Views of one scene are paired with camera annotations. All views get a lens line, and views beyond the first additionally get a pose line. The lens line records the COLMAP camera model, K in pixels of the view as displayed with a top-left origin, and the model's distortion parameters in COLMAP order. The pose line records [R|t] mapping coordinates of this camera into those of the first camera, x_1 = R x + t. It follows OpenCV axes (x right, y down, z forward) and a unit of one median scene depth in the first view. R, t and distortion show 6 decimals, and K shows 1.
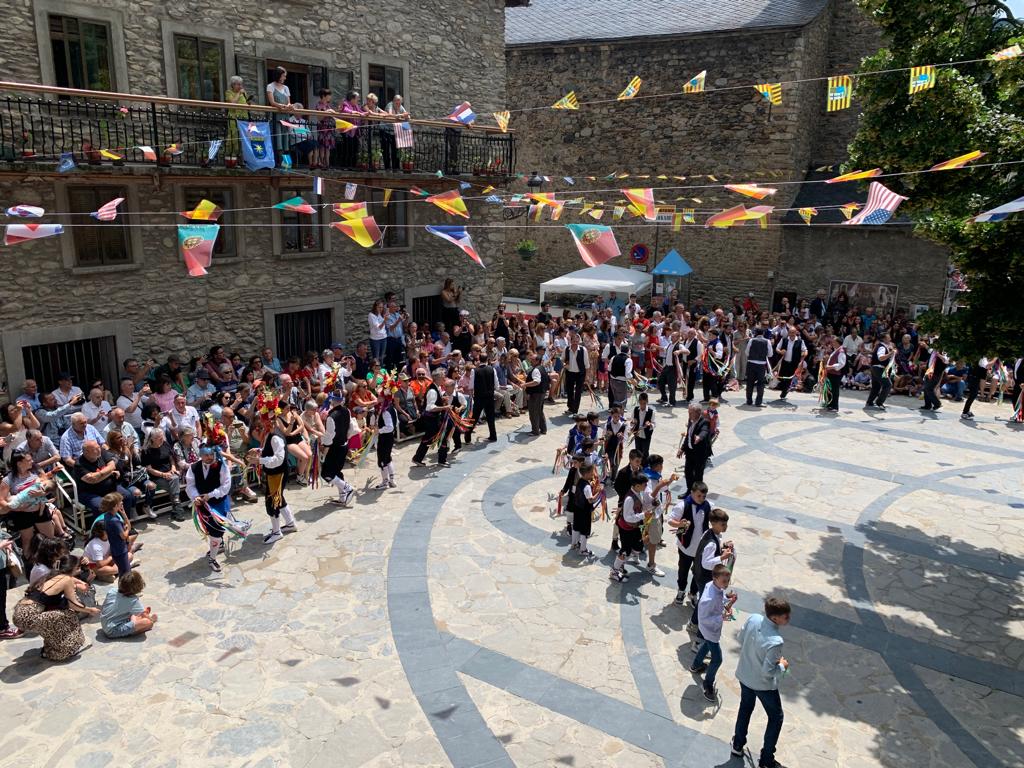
lens RADIAL K [[784.1, 0, 509.0], [0, 784.1, 380.3], [0, 0, 1]] dist [0.021643, -0.015698]
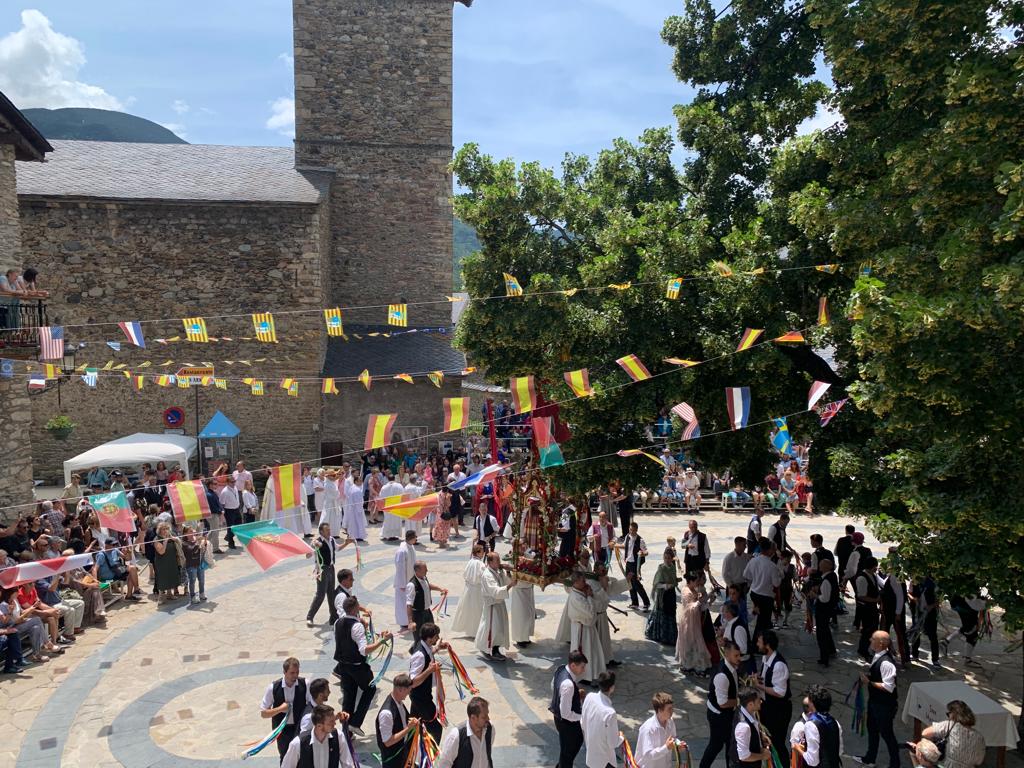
lens RADIAL K [[784.1, 0, 505.6], [0, 784.1, 385.9], [0, 0, 1]] dist [0.021643, -0.015698]
pose [[0.790738, -0.063510, 0.608852, -0.101653], [0.166546, 0.979406, -0.114136, -0.028821], [-0.589064, 0.191653, 0.785030, 0.026378]]
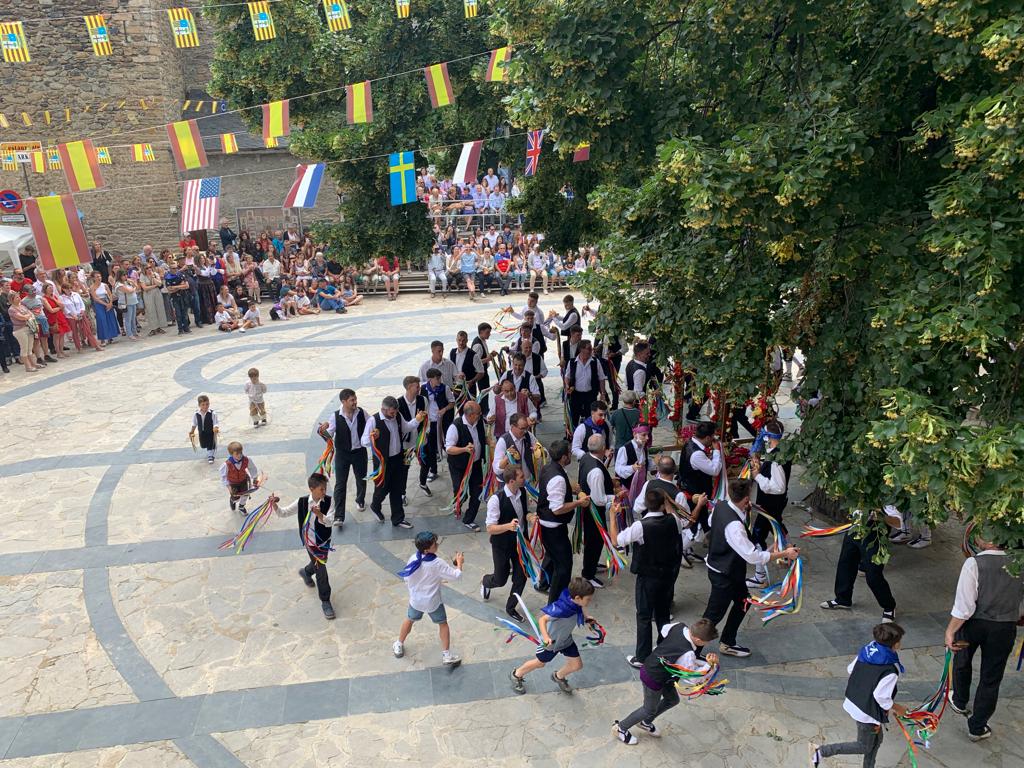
lens RADIAL K [[784.1, 0, 509.3], [0, 784.1, 379.8], [0, 0, 1]] dist [0.021643, -0.015698]
pose [[0.754988, -0.247501, 0.607236, 0.010902], [0.196704, 0.968869, 0.150332, 0.001562], [-0.625540, 0.005948, 0.780169, 0.006437]]
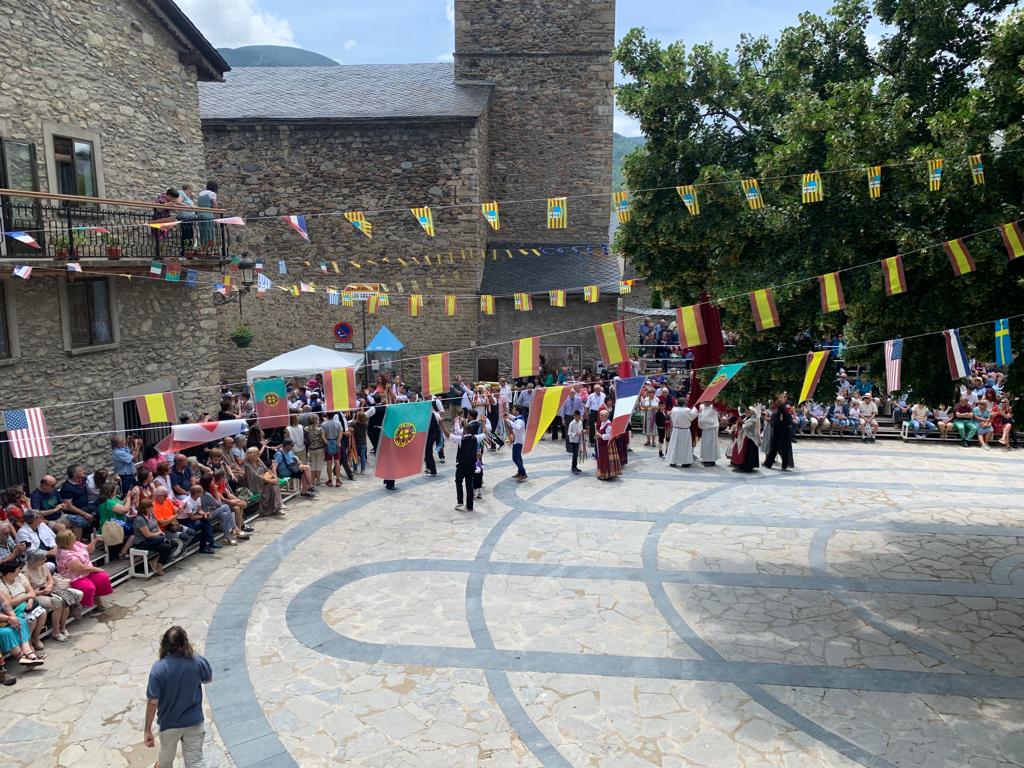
lens RADIAL K [[784.1, 0, 509.0], [0, 784.1, 379.6], [0, 0, 1]] dist [0.021643, -0.015698]
pose [[0.893060, -0.094225, 0.439960, -0.096516], [0.133804, 0.989205, -0.059748, -0.017942], [-0.429581, 0.112227, 0.896027, 0.041677]]
